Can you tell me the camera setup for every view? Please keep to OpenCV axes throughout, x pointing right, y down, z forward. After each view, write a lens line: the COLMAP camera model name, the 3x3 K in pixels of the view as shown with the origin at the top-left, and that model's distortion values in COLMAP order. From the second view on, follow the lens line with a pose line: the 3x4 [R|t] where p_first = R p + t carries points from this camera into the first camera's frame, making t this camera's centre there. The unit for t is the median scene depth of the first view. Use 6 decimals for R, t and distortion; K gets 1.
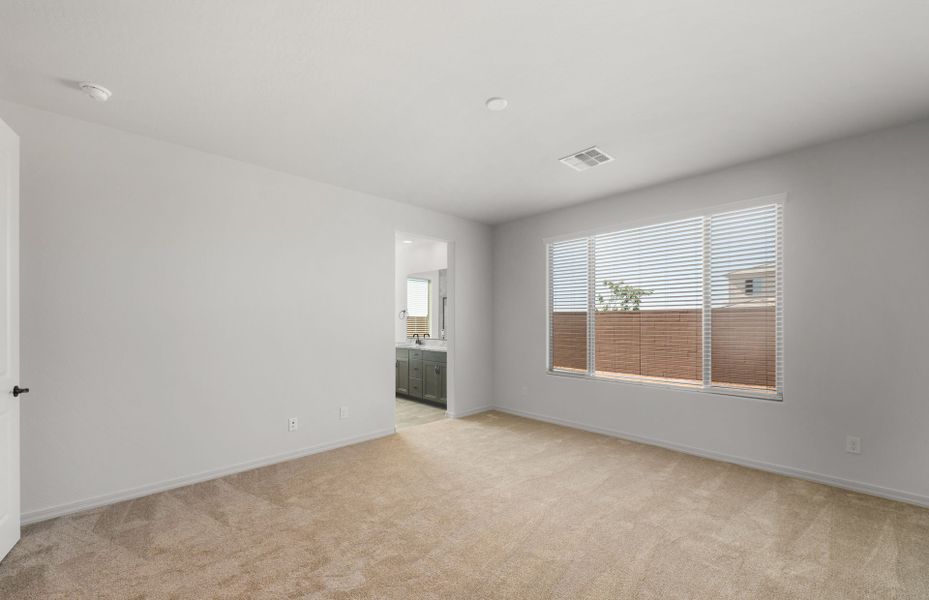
lens RADIAL K [[379.4, 0, 464.4], [0, 379.4, 317.6], [0, 0, 1]] dist [0.000621, -0.000004]
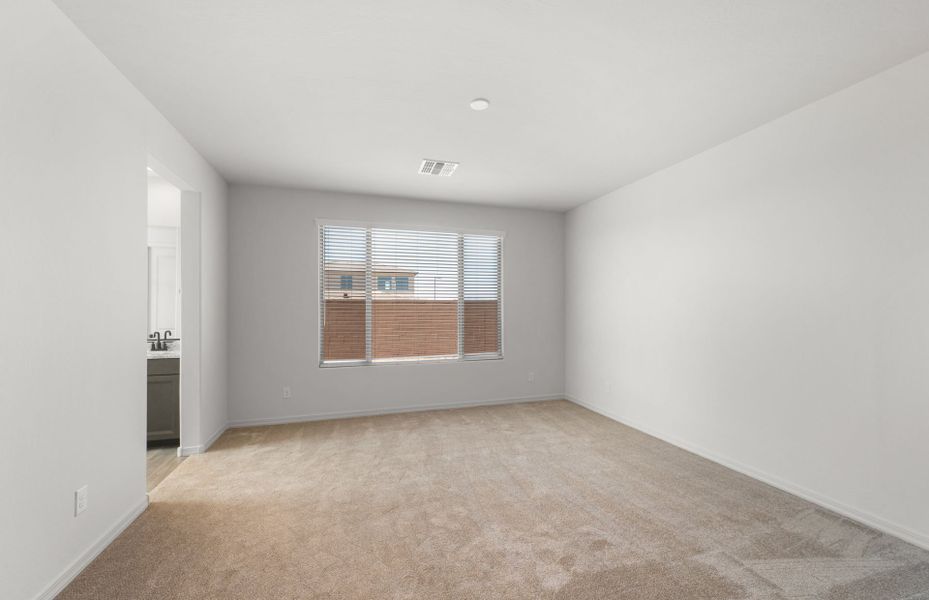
lens RADIAL K [[368.3, 0, 464.5], [0, 368.3, 300.0], [0, 0, 1]] dist [-0.000880, -0.000115]
pose [[0.436710, 0.027543, 0.899181, -0.481355], [-0.005804, 0.999597, -0.027800, 0.010022], [-0.899584, 0.006921, 0.436693, 0.333464]]
